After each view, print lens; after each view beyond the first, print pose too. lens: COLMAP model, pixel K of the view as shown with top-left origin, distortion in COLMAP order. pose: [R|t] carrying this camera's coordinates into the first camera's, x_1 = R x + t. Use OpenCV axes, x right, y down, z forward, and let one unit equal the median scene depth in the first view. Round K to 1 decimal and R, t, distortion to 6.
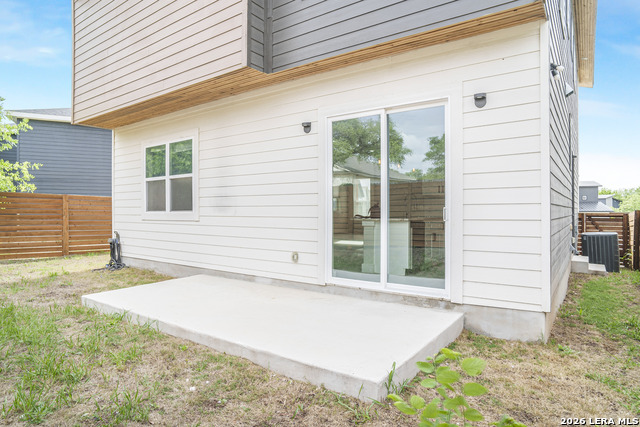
lens RADIAL K [[384.6, 0, 318.1], [0, 384.6, 207.8], [0, 0, 1]] dist [-0.050923, 0.034982]
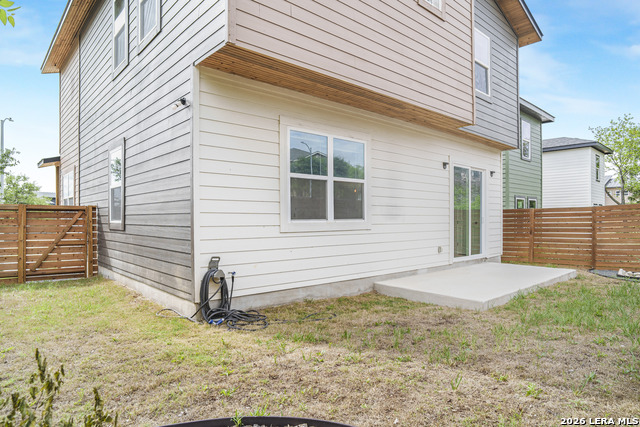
lens RADIAL K [[384.6, 0, 318.4], [0, 384.6, 219.1], [0, 0, 1]] dist [-0.050923, 0.034982]
pose [[0.217468, 0.001955, 0.976066, -1.297749], [-0.001604, 0.999997, -0.001646, 0.009943], [-0.976066, -0.001207, 0.217471, 0.911541]]
